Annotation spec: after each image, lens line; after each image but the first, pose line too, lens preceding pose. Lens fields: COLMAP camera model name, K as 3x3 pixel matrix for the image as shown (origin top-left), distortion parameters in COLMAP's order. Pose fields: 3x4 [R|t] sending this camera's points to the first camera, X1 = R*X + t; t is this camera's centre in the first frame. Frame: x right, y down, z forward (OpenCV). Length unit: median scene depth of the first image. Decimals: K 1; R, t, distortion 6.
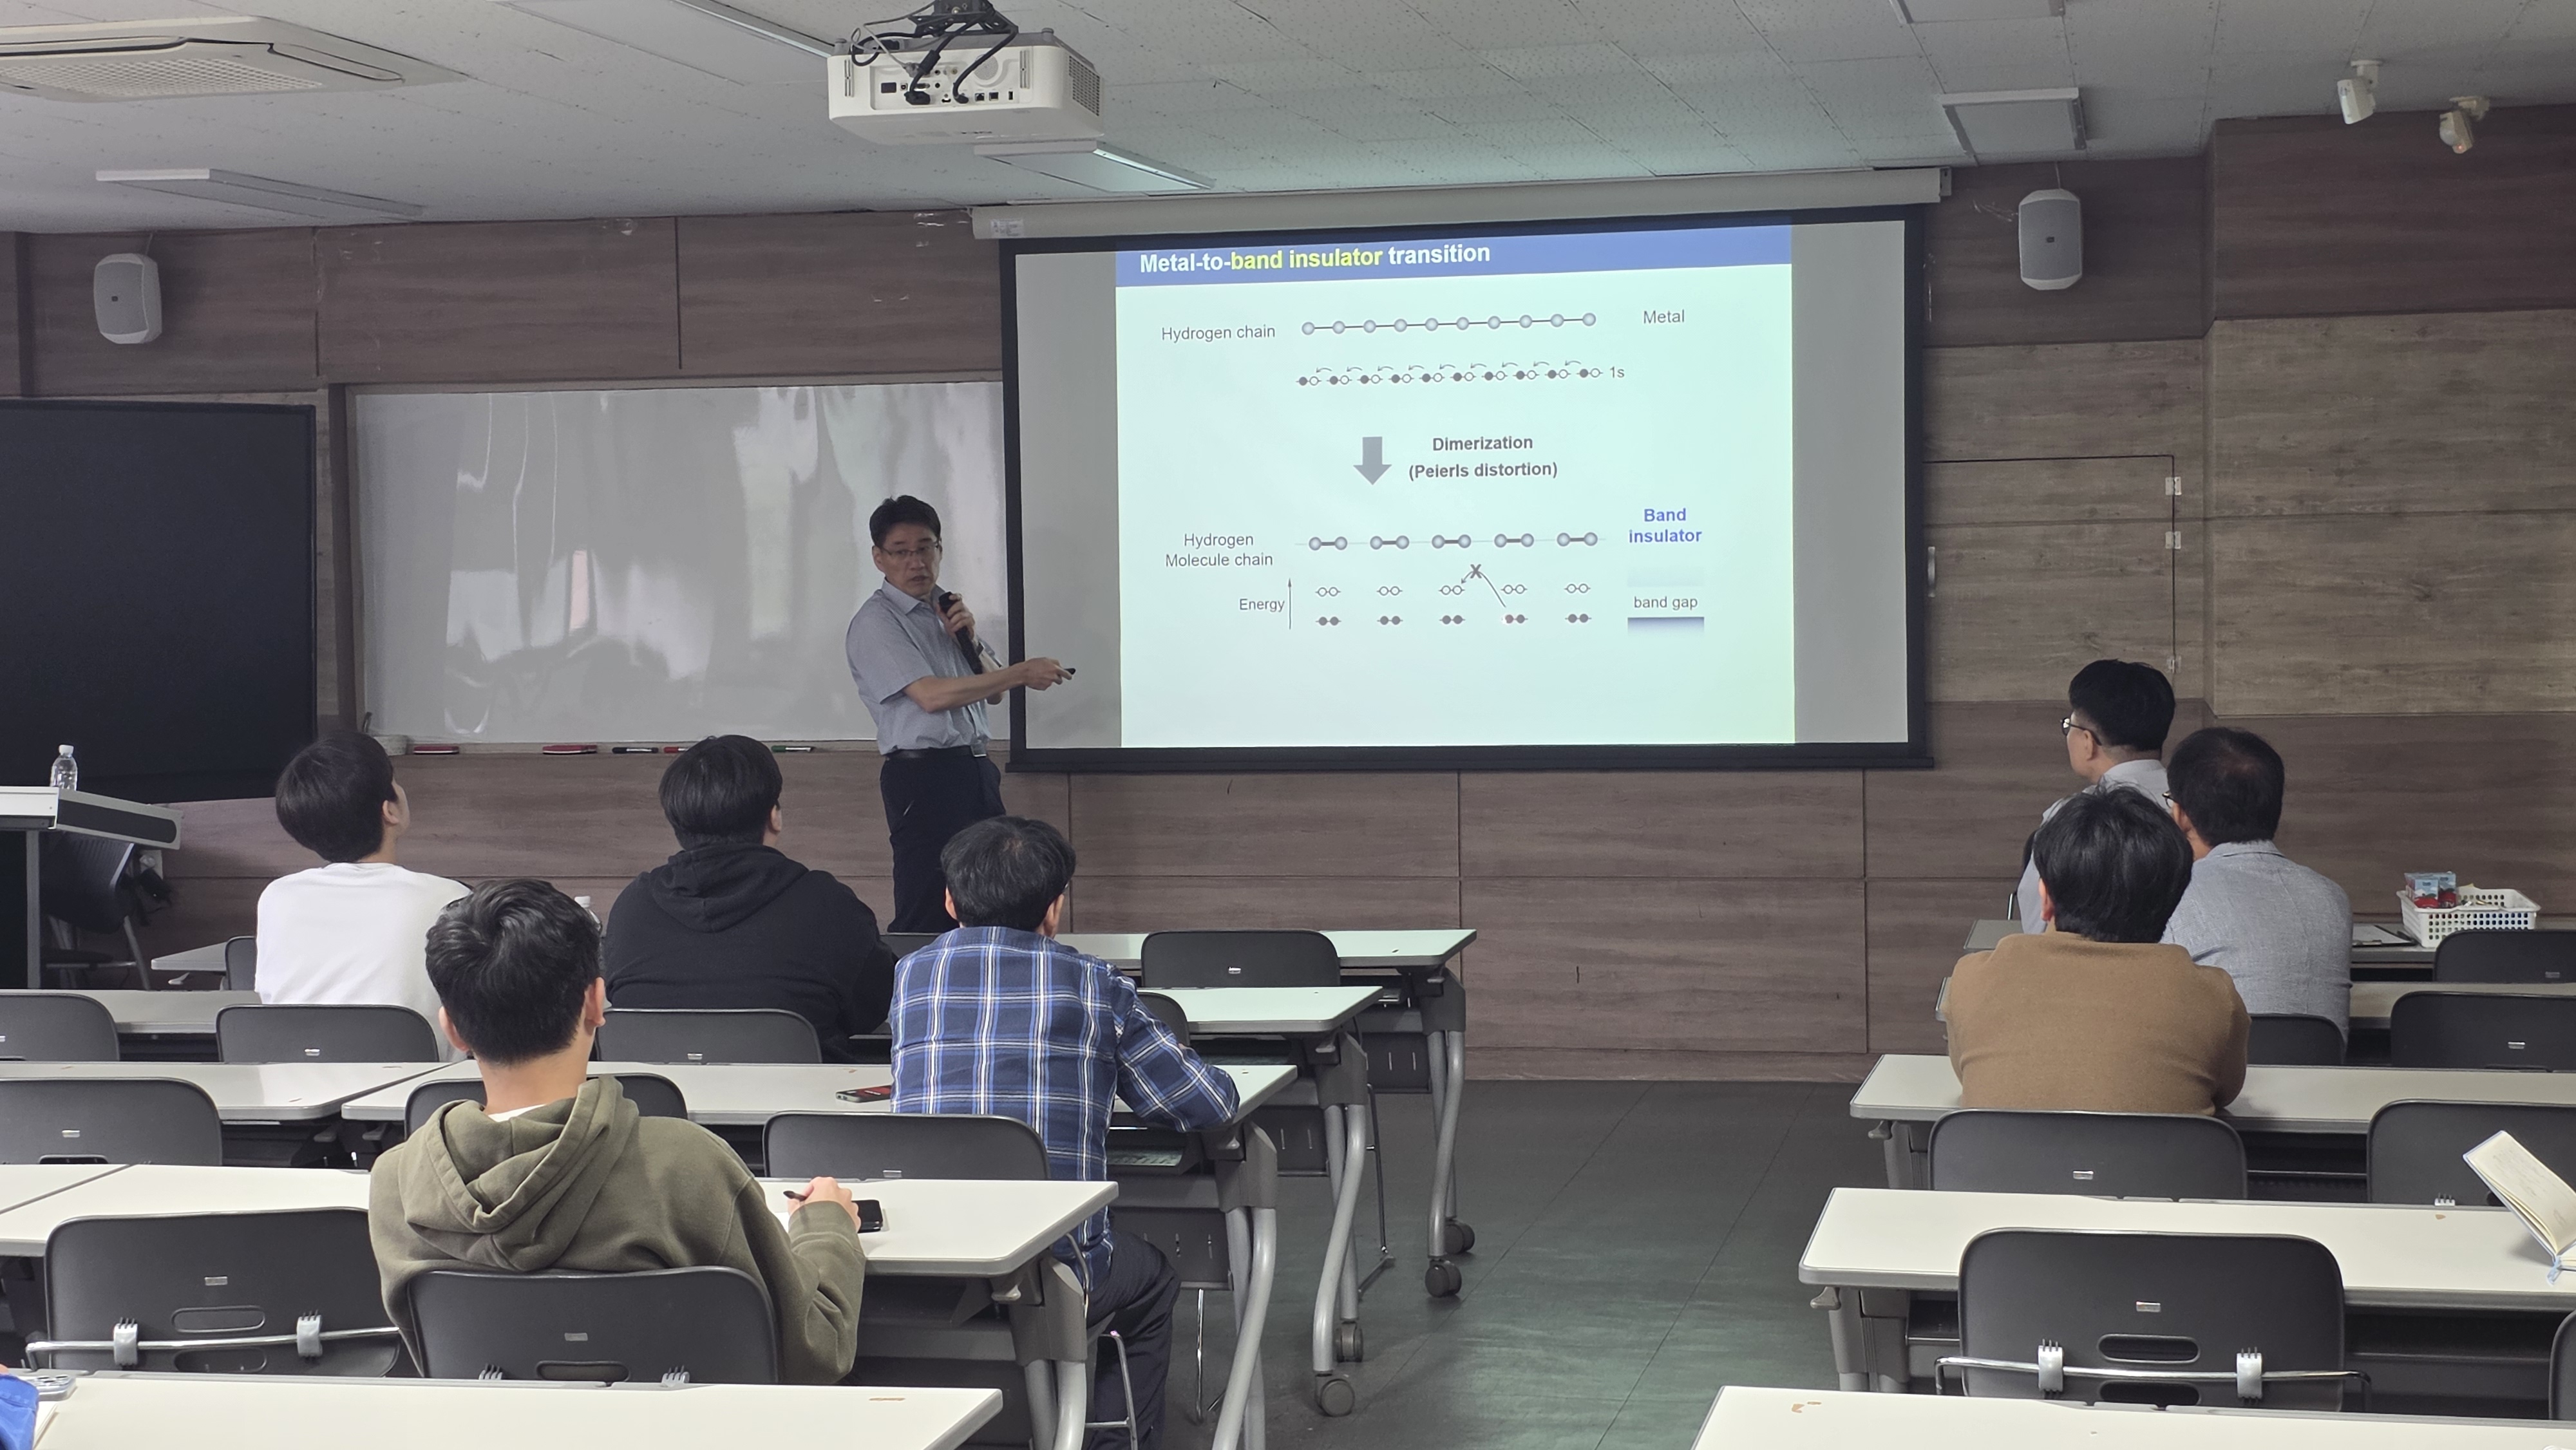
lens RADIAL K [[3808.0, 0, 1270.4], [0, 3808.0, 739.6], [0, 0, 1]] dist [0.220568, -0.619029]
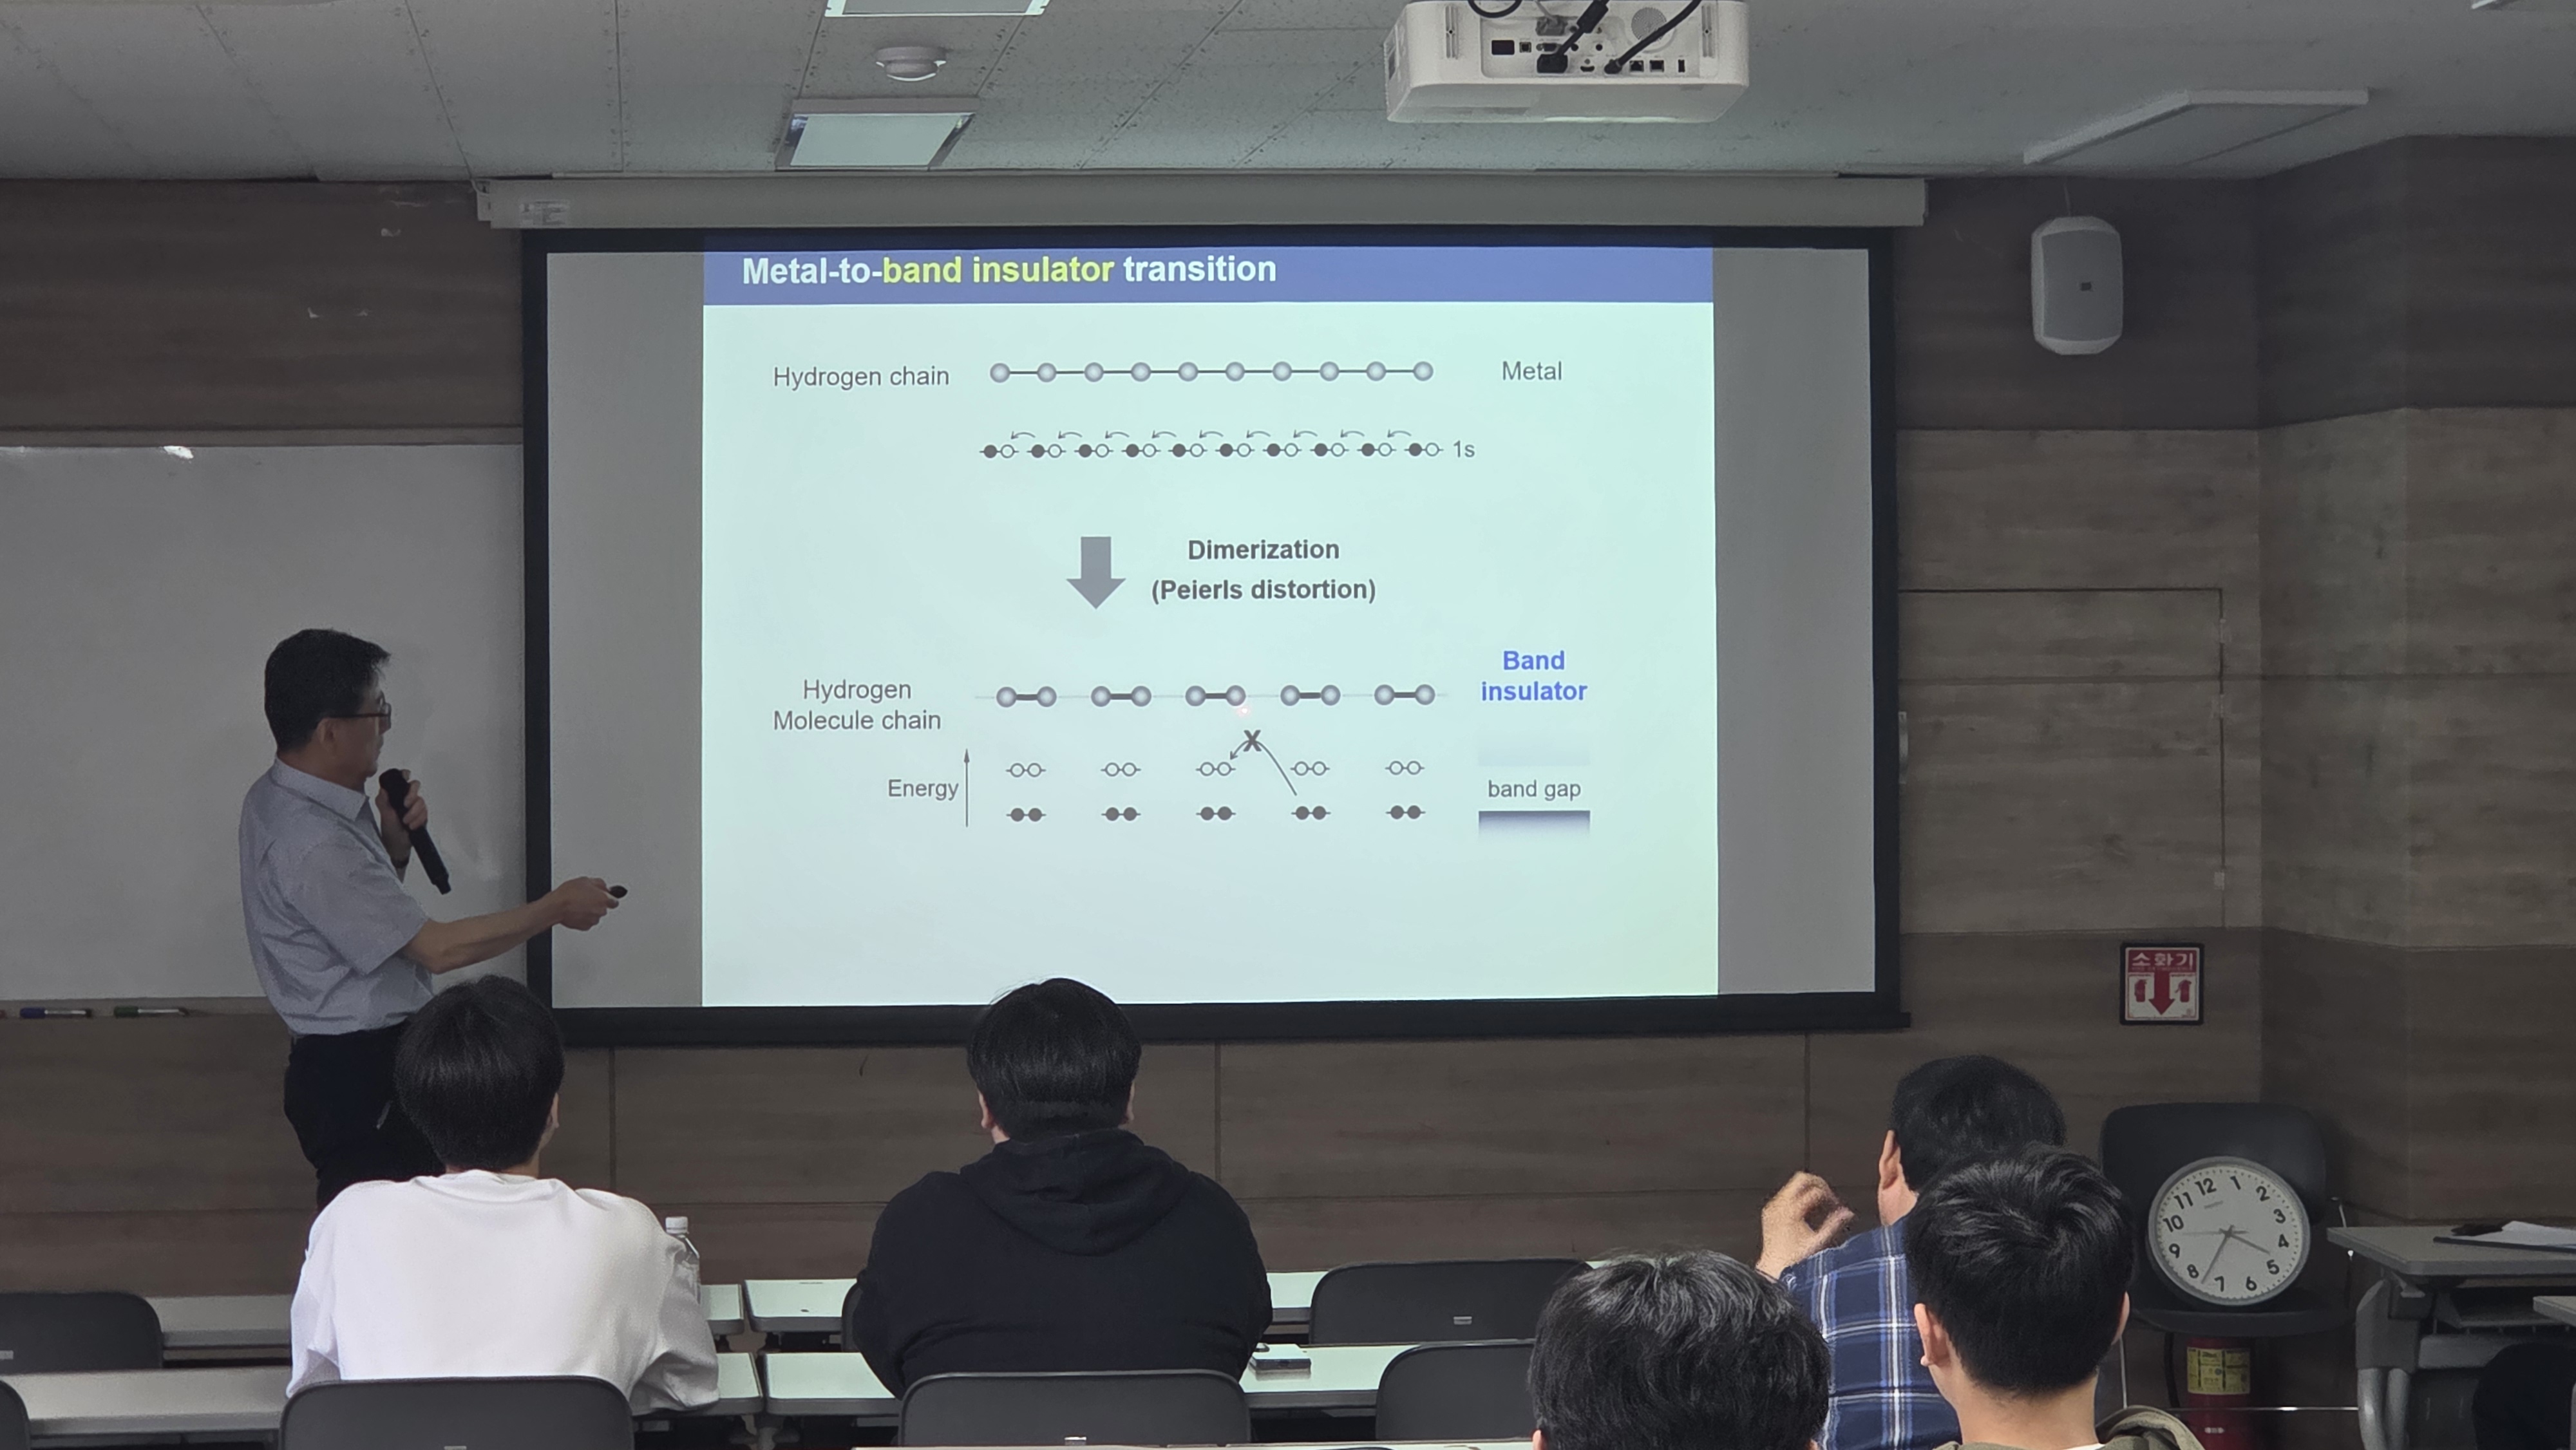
lens RADIAL K [[6218.0, 0, 1288.0], [0, 6218.0, 725.0], [0, 0, 1]] dist [-0.872419, 14.711825]
pose [[0.948750, 0.008075, 0.315923, -0.293064], [0.007211, 0.998860, -0.047186, 0.004508], [-0.315944, 0.047046, 0.947611, -0.032226]]
